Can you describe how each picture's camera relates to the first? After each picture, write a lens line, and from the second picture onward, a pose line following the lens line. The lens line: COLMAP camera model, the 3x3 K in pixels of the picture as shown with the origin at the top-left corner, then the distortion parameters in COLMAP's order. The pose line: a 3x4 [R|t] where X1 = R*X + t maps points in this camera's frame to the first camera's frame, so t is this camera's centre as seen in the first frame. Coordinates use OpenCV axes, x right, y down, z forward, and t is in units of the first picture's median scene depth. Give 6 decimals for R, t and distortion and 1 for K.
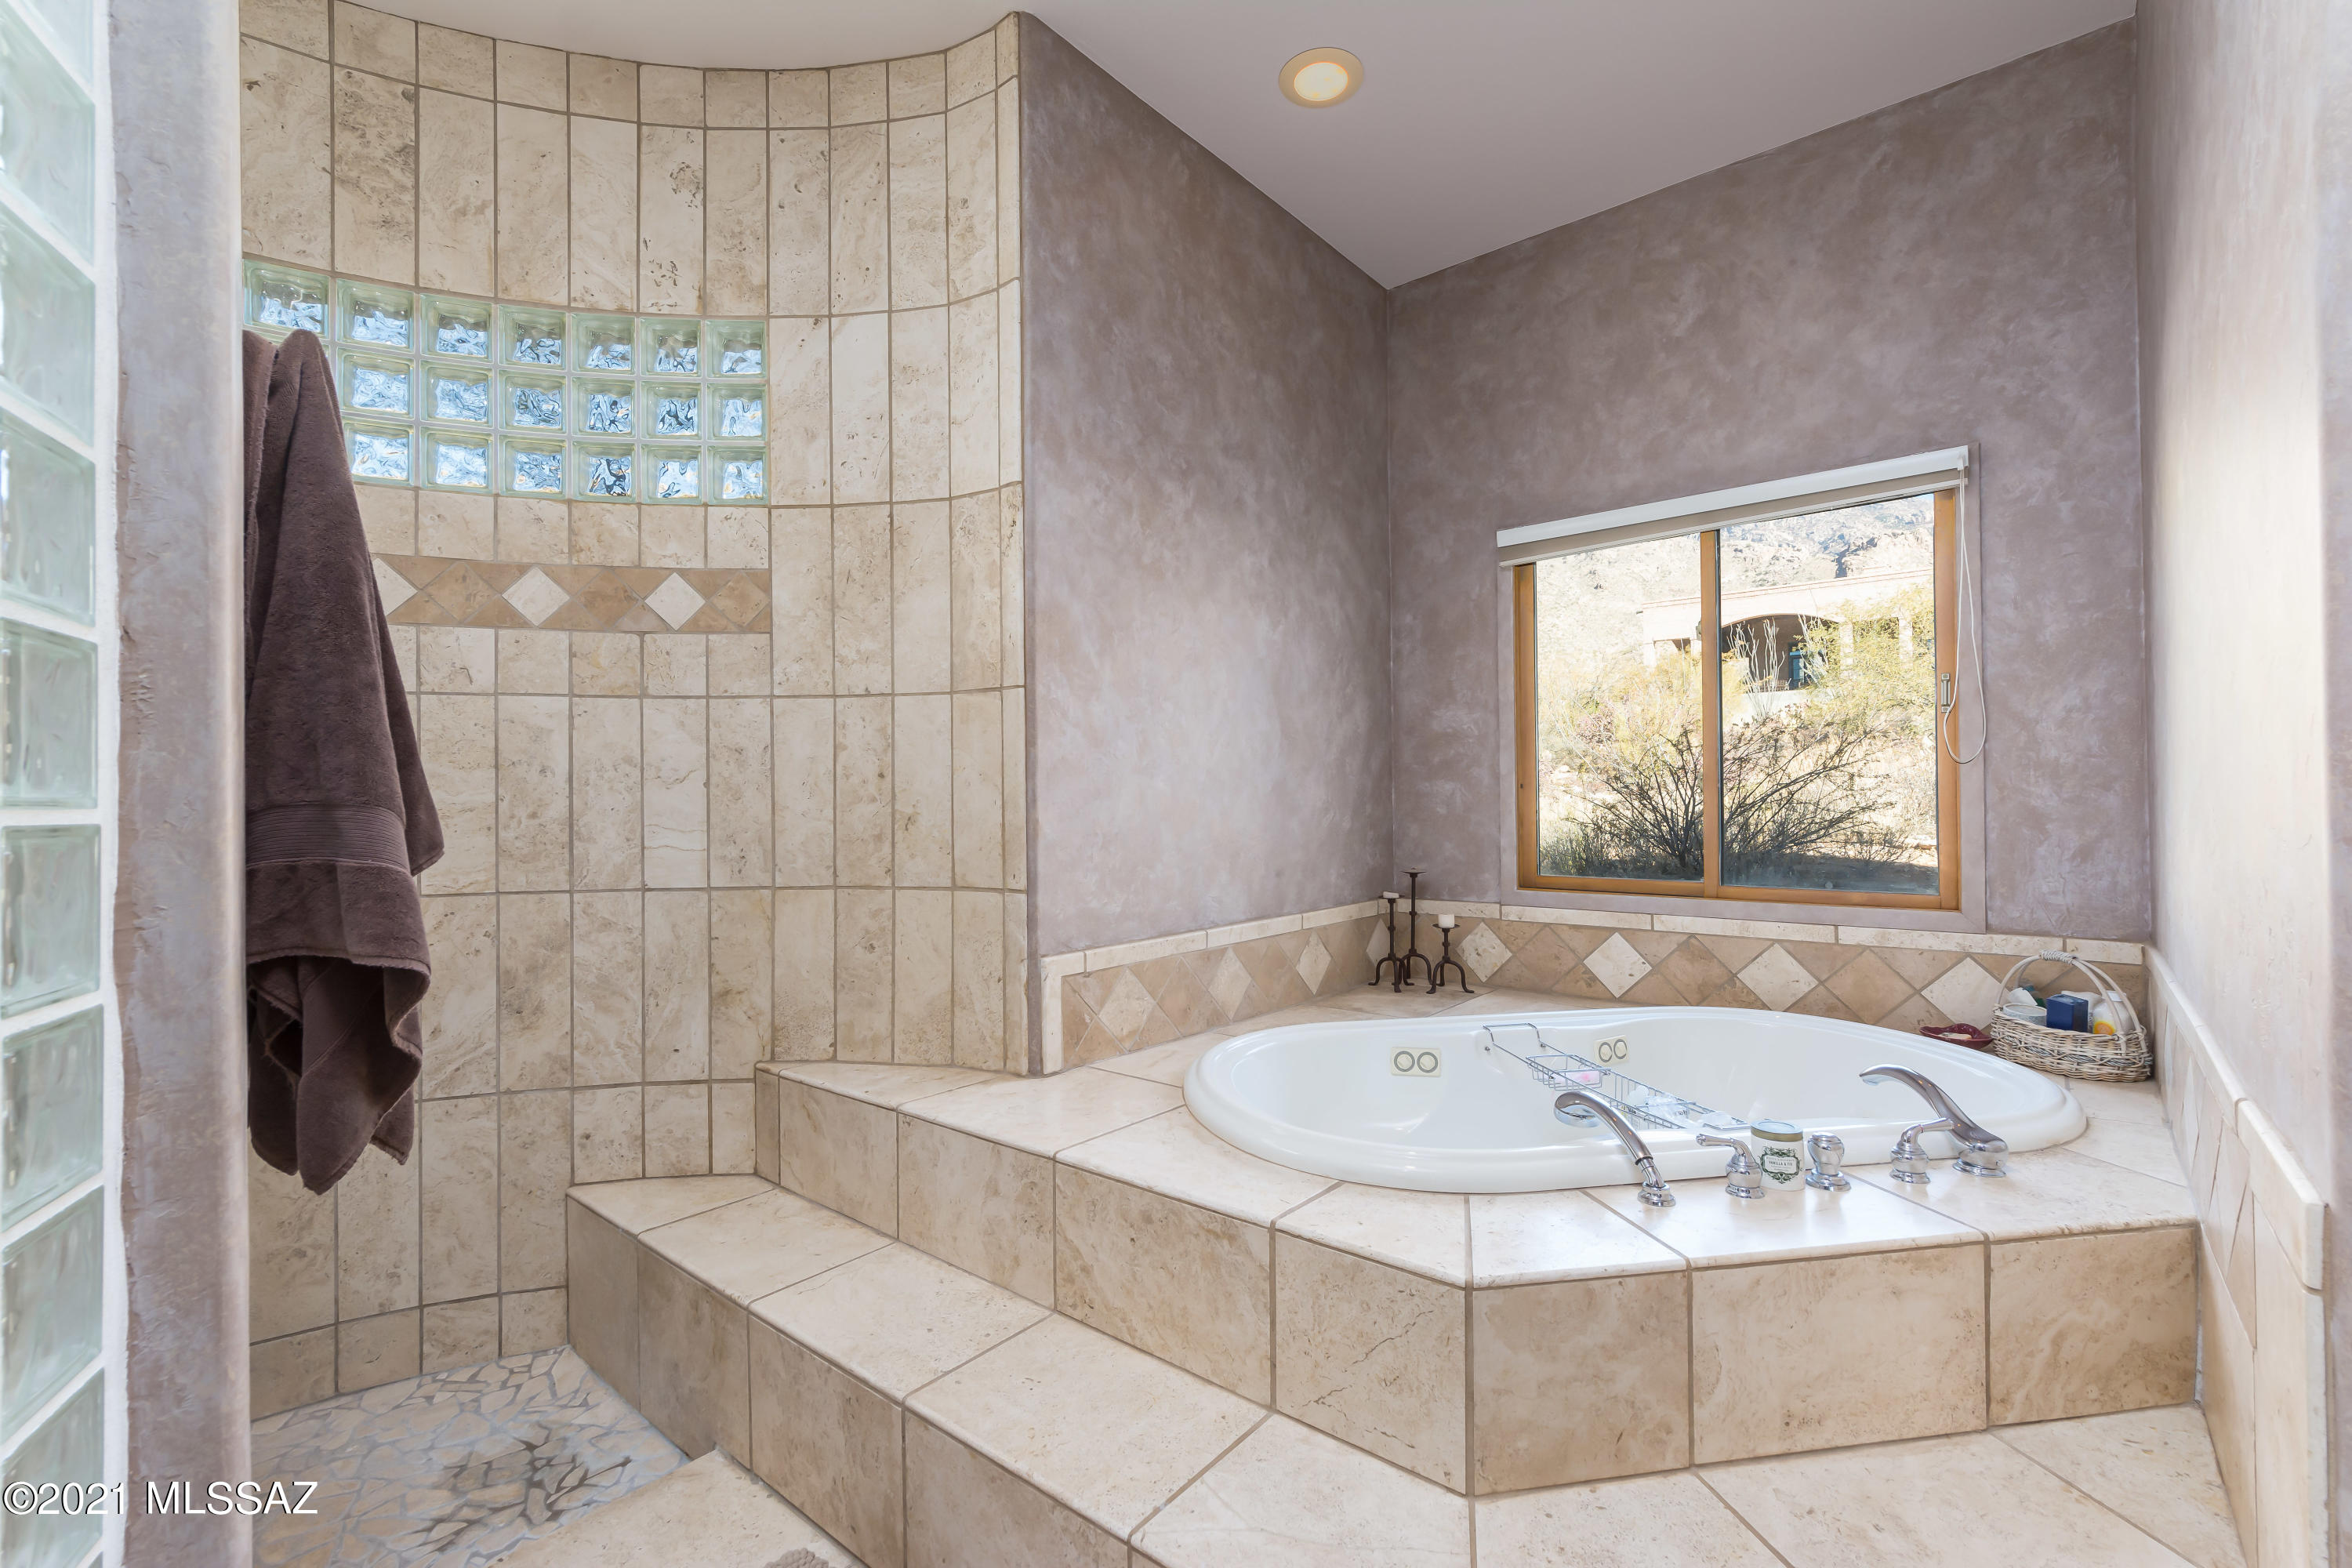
lens RADIAL K [[1022.9, 0, 1178.8], [0, 1022.9, 789.9], [0, 0, 1]] dist [-0.000795, 0.001110]
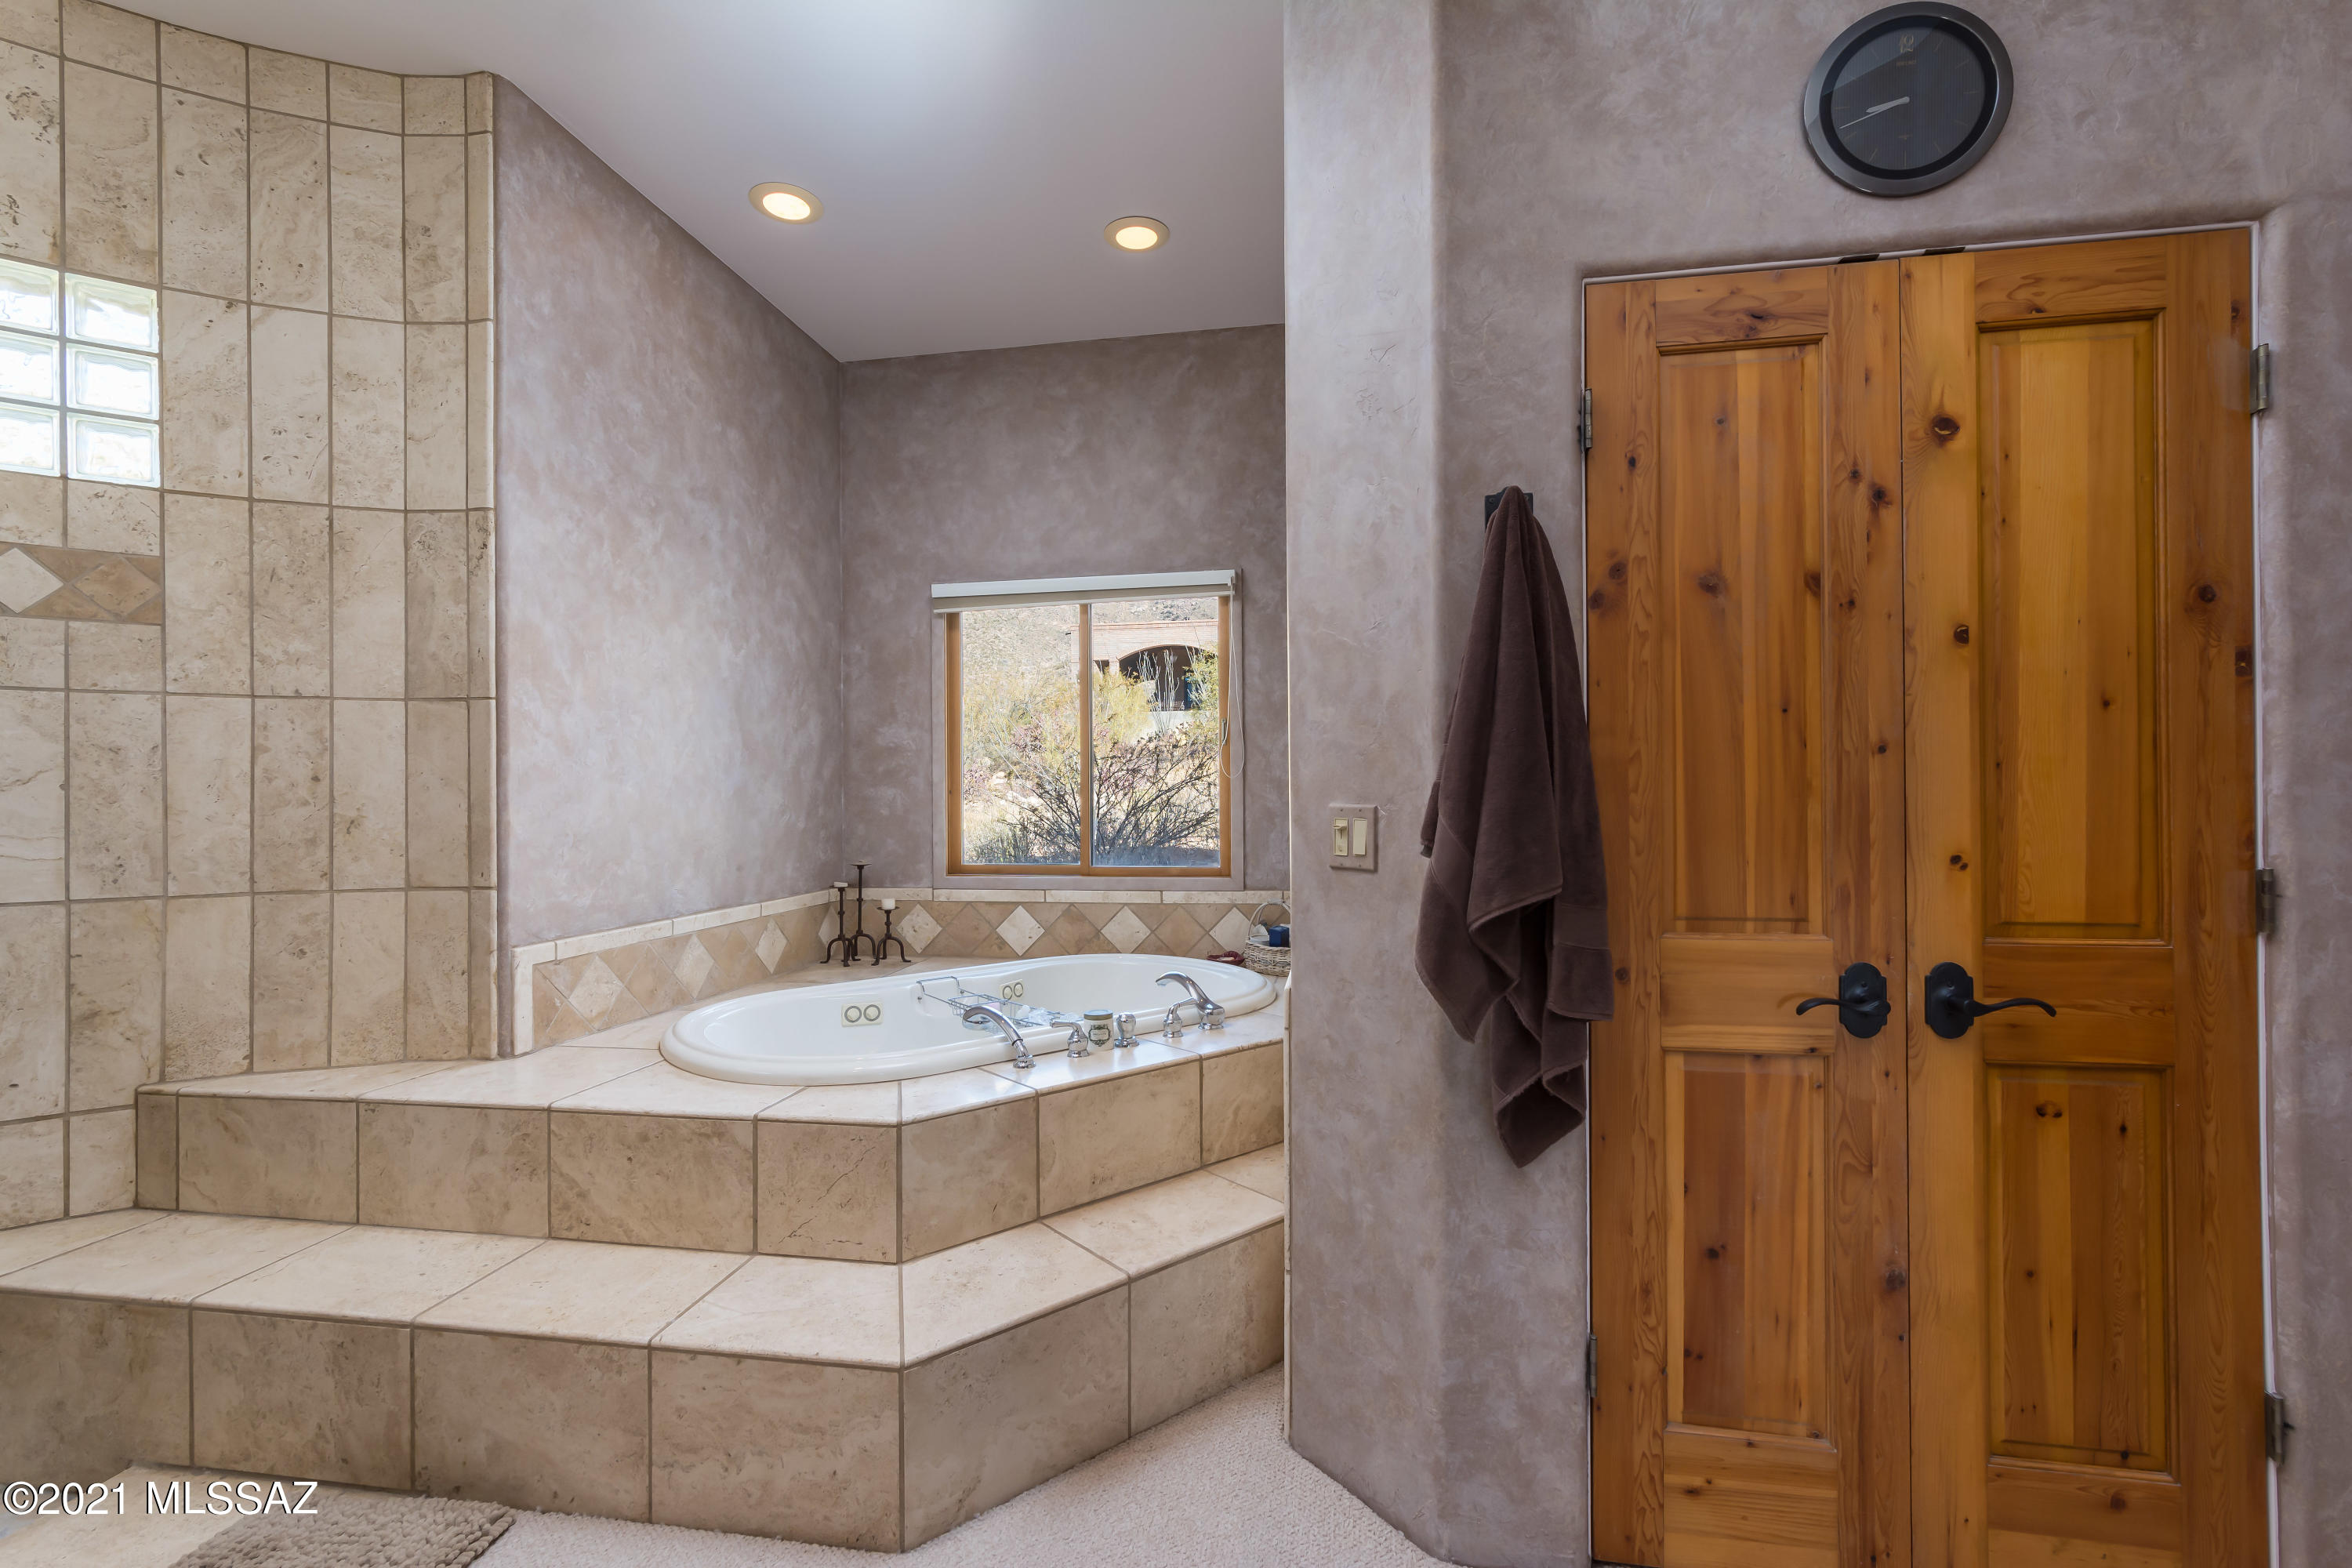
lens RADIAL K [[1022.9, 0, 1178.8], [0, 1022.9, 789.9], [0, 0, 1]] dist [-0.000795, 0.001110]
pose [[0.863011, 0.006078, 0.505148, -0.068299], [-0.004144, 0.999979, -0.004952, -0.001938], [-0.505167, 0.002180, 0.863019, -0.277887]]
